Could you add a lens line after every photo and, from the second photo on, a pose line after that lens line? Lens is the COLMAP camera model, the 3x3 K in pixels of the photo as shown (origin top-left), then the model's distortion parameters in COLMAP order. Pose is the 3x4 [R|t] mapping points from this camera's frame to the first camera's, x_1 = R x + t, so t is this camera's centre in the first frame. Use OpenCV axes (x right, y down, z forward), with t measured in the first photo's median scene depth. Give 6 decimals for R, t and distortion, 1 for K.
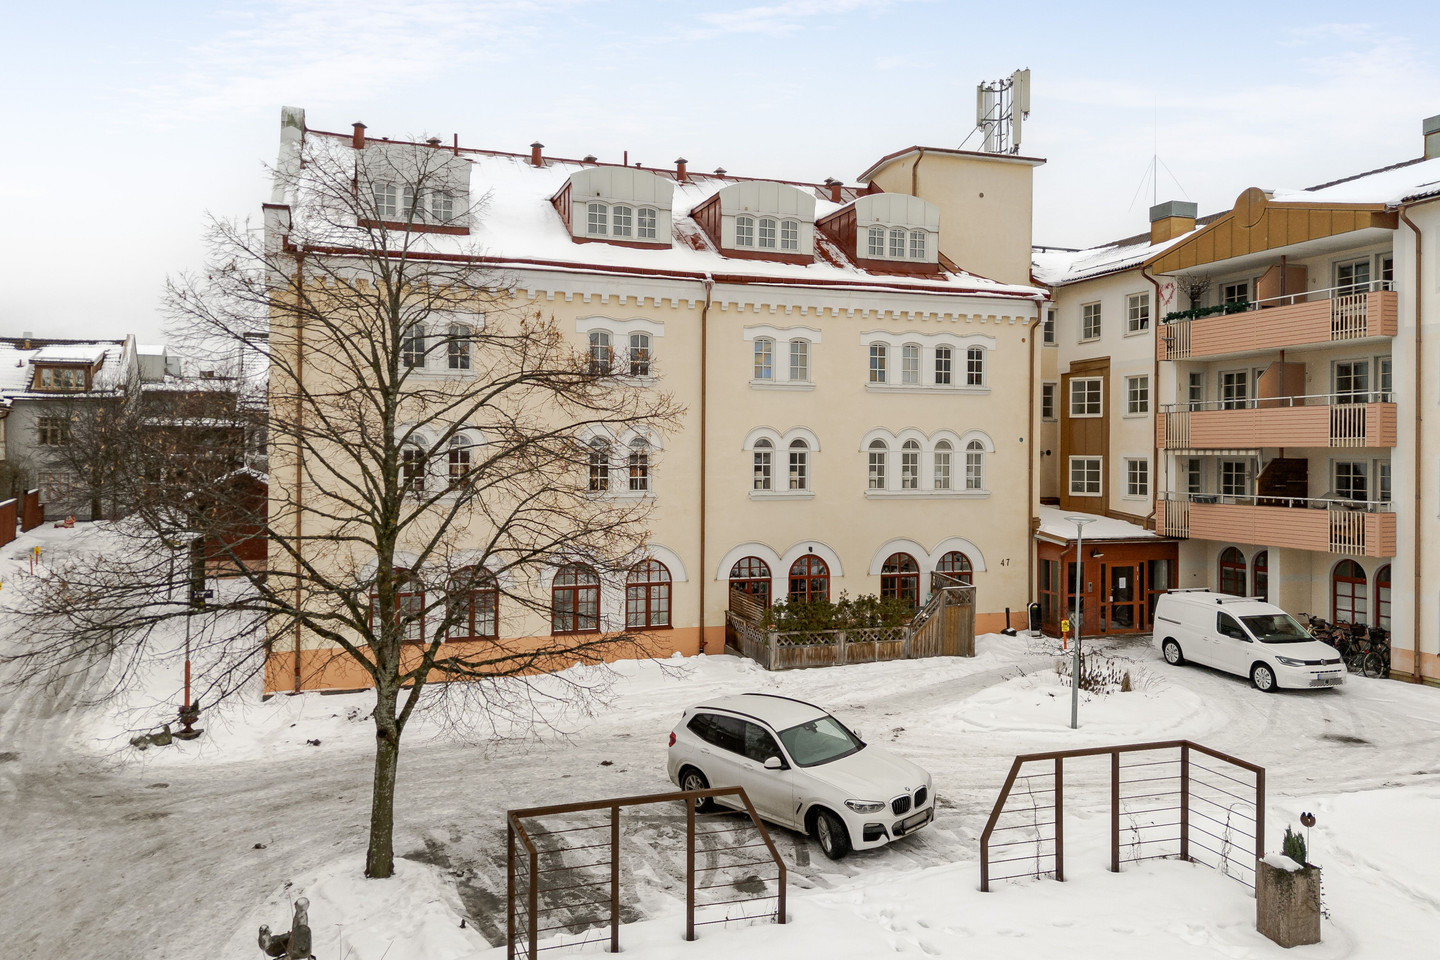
lens RADIAL K [[1019.4, 0, 720.0], [0, 1019.4, 480.0], [0, 0, 1]] dist [0.108095, -0.212094]
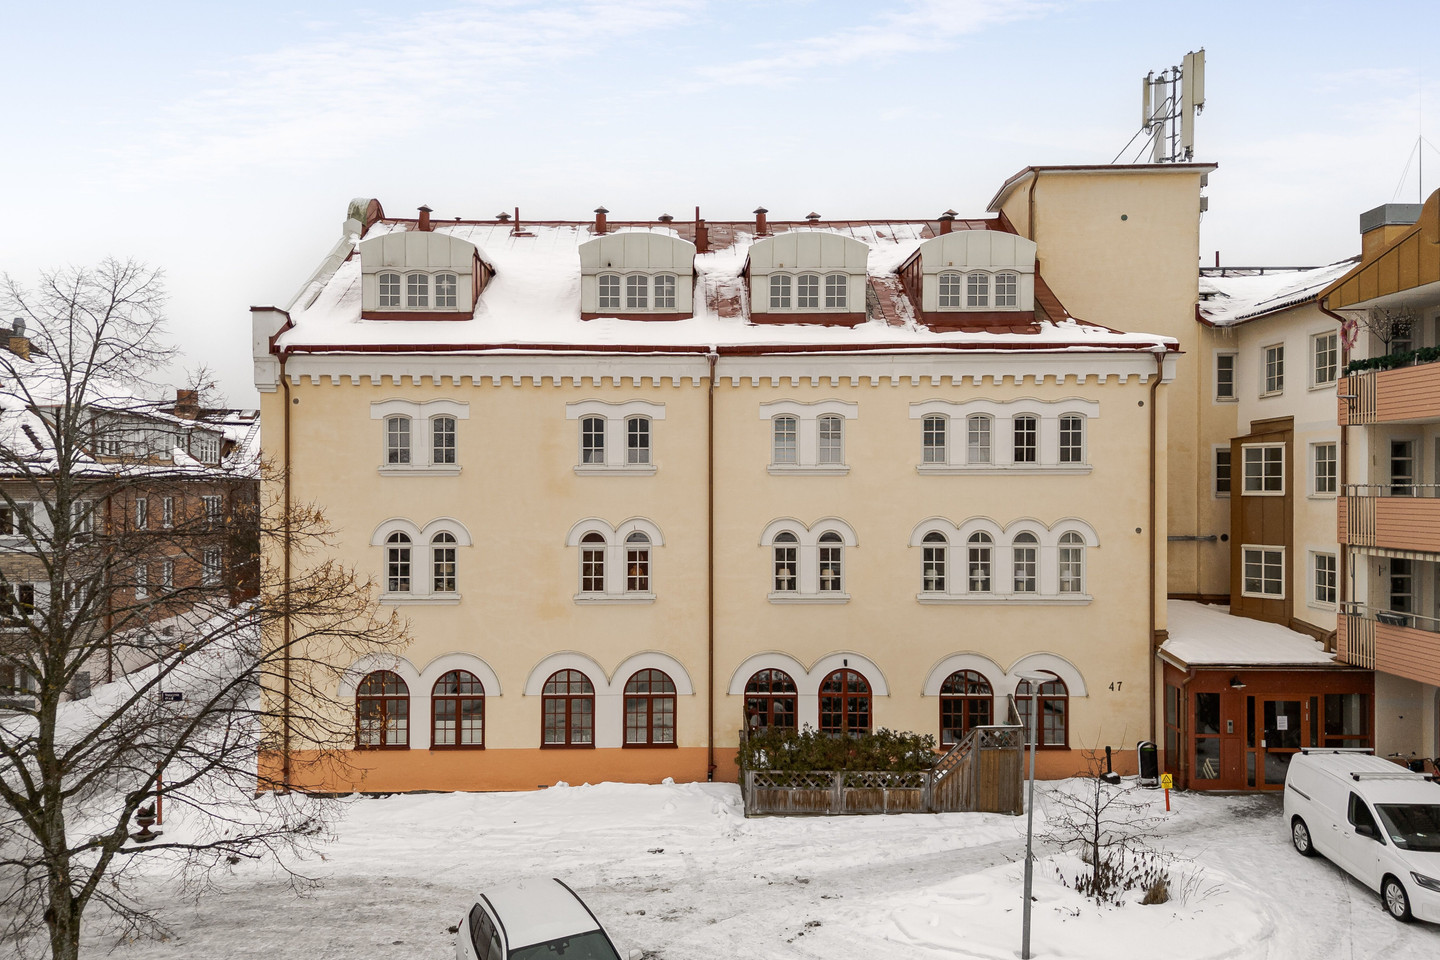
lens RADIAL K [[1046.7, 0, 718.4], [0, 1046.7, 504.2], [0, 0, 1]] dist [0.074933, -0.094755]
pose [[0.944079, 0.000432, -0.329719, 0.265144], [-0.001962, 0.999989, -0.004308, -0.056942], [0.329714, 0.004714, 0.944069, 0.138875]]
